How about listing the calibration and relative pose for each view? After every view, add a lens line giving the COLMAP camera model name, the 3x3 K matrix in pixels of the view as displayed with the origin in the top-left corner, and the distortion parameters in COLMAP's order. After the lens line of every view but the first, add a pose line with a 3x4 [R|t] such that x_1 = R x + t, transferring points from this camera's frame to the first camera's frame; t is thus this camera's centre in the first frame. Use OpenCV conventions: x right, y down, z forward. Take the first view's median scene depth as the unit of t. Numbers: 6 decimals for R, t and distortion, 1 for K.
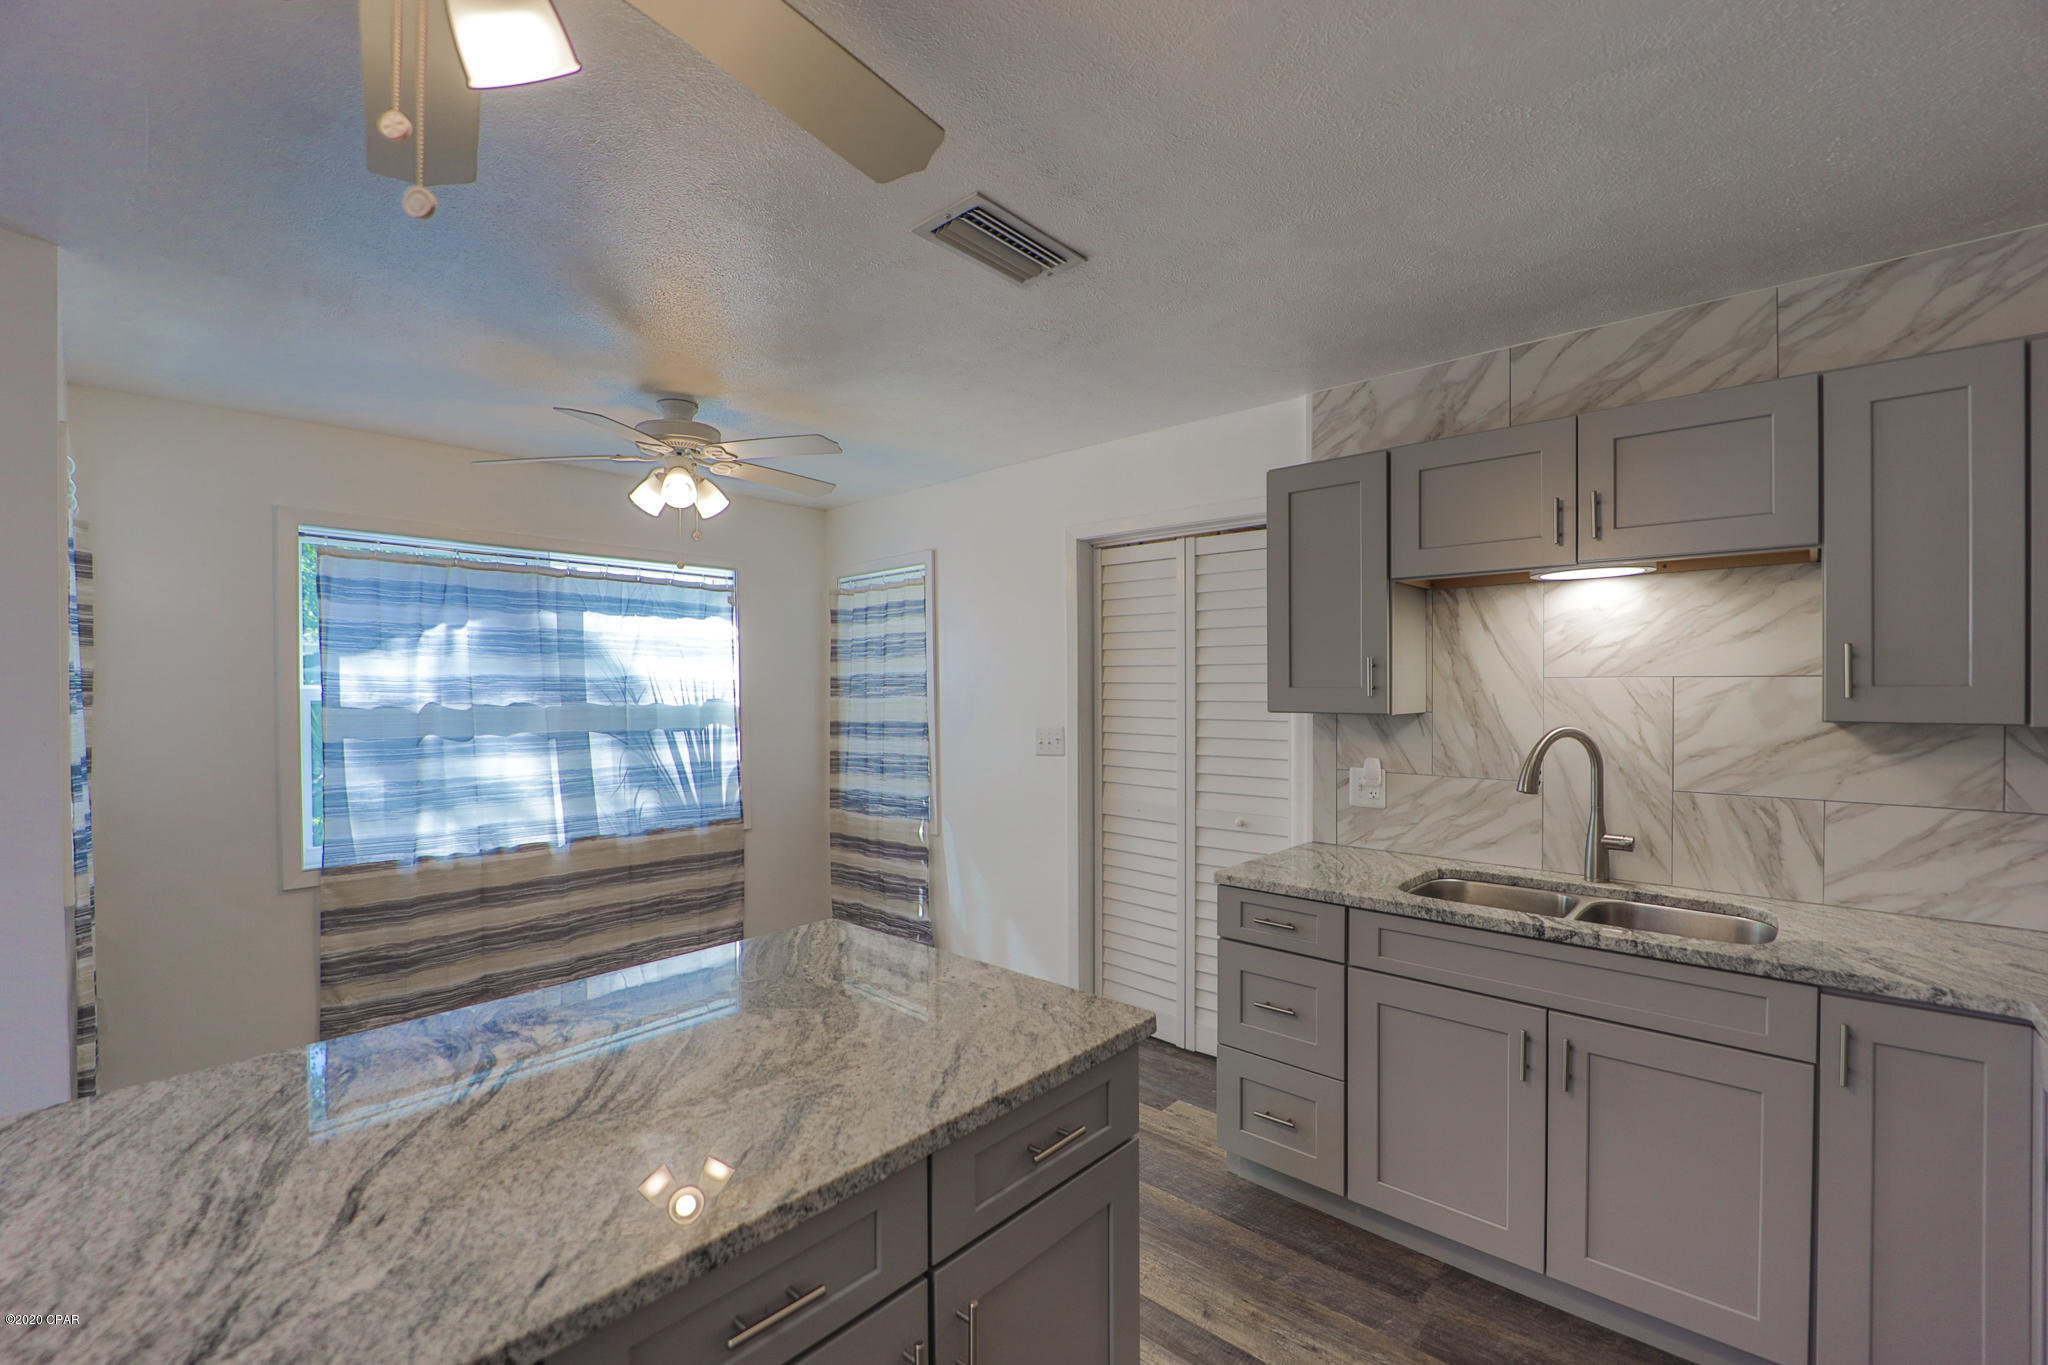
lens RADIAL K [[882.5, 0, 1069.9], [0, 882.5, 690.6], [0, 0, 1]] dist [-0.002234, -0.006914]
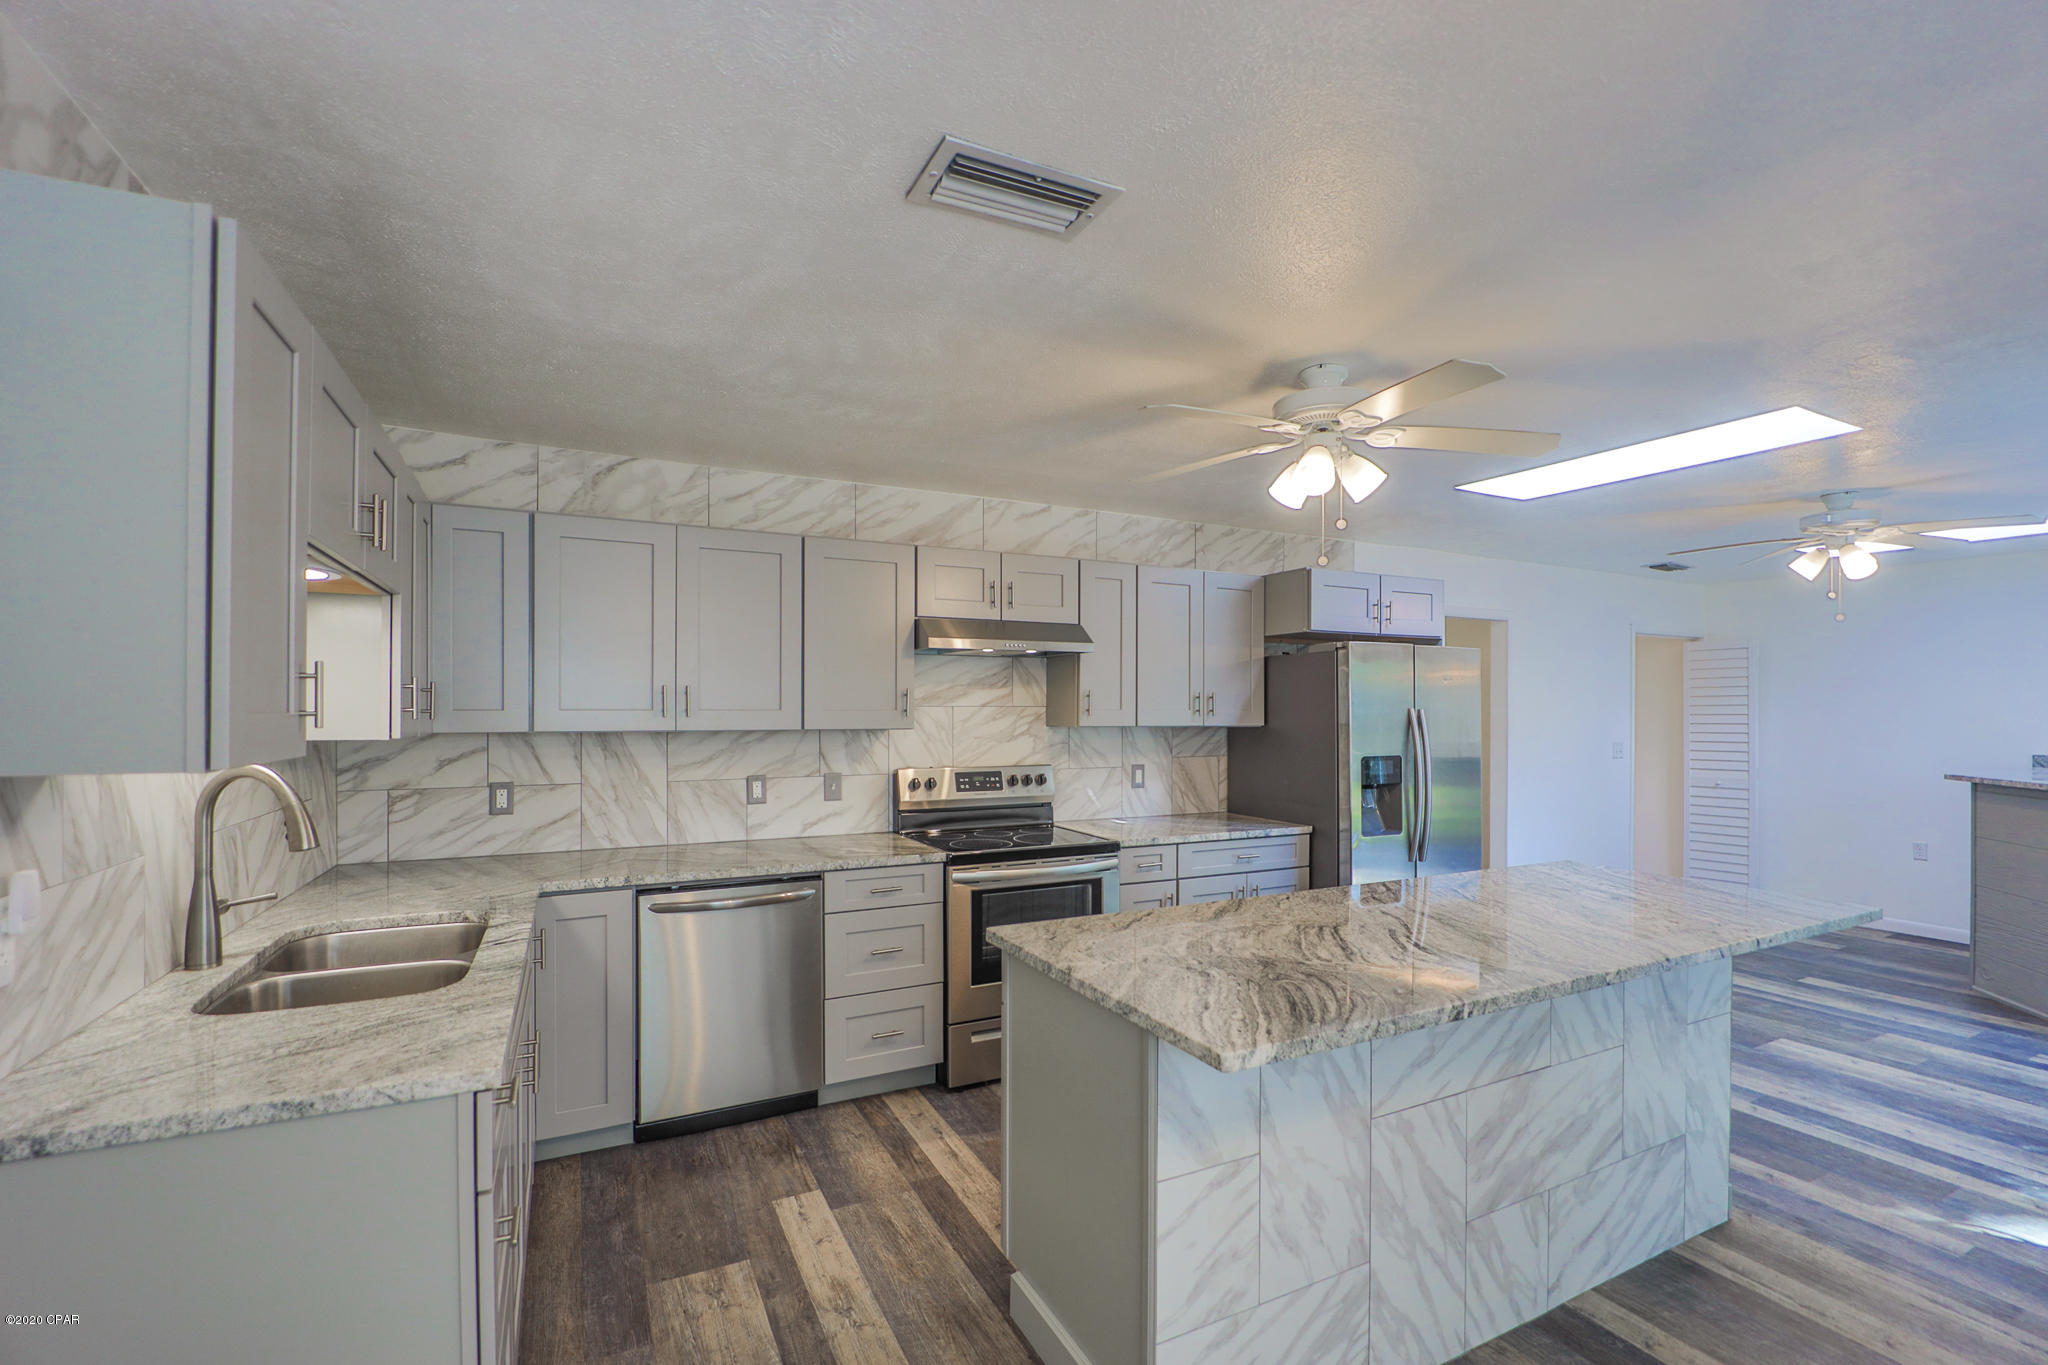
lens RADIAL K [[917.4, 0, 1015.7], [0, 917.4, 697.8], [0, 0, 1]] dist [-0.002292, -0.008063]
pose [[-0.912490, 0.001347, 0.409096, -0.263113], [-0.000292, 0.999992, -0.003943, -0.005080], [-0.409098, -0.003718, -0.912483, 1.092692]]
